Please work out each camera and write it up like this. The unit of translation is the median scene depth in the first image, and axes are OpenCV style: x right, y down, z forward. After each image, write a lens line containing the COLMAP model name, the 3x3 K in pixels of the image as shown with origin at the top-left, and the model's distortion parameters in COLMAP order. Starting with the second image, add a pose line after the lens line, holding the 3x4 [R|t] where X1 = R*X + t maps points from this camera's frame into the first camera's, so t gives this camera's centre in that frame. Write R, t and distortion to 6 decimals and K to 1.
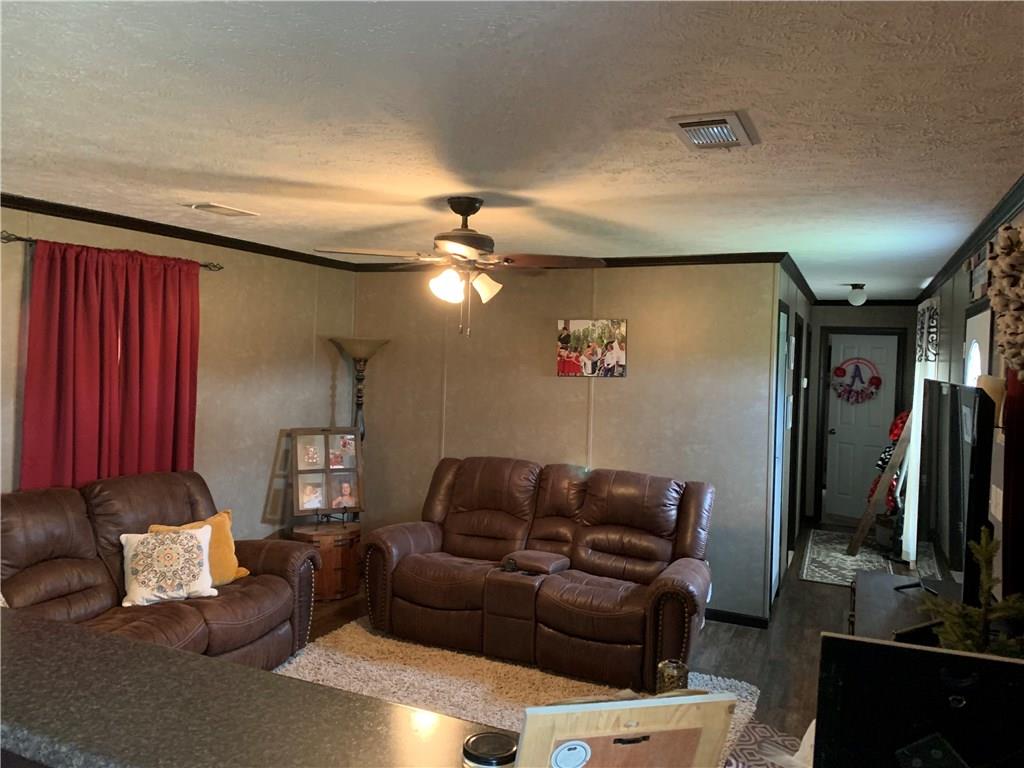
lens RADIAL K [[775.6, 0, 508.1], [0, 775.6, 378.1], [0, 0, 1]] dist [0.137009, -0.224752]
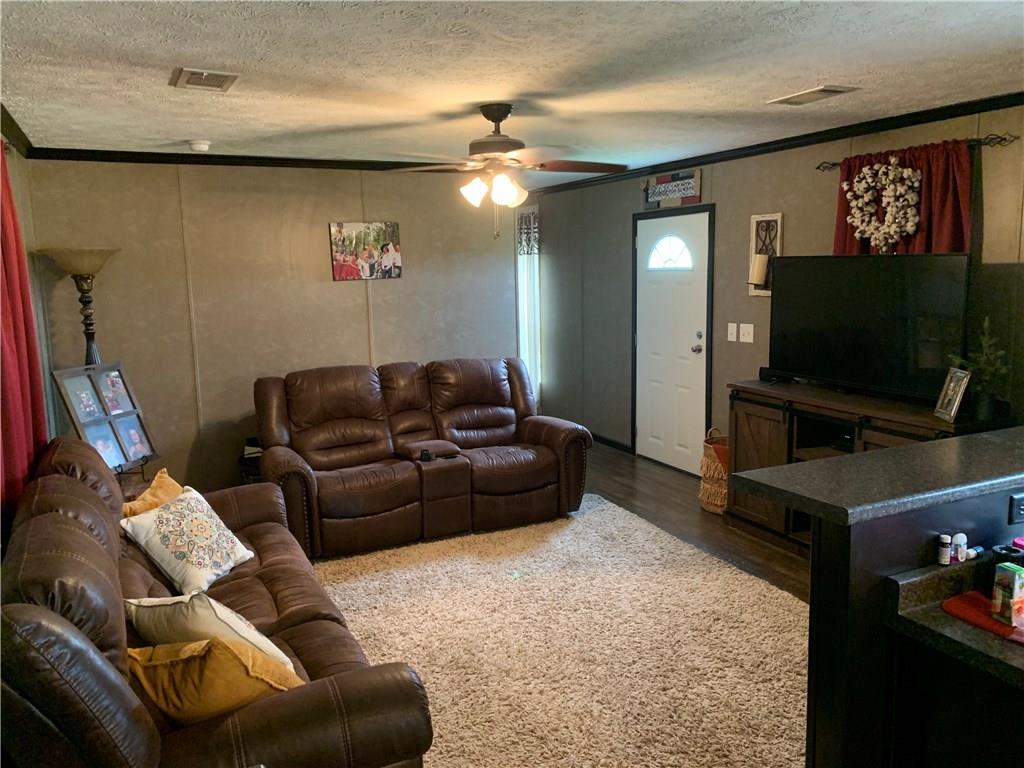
lens RADIAL K [[775.6, 0, 508.1], [0, 775.6, 378.1], [0, 0, 1]] dist [0.137009, -0.224752]
pose [[0.643614, -0.155534, 0.749380, -0.577636], [0.065342, 0.986725, 0.148676, -0.014476], [-0.762556, -0.046724, 0.645233, 0.187162]]
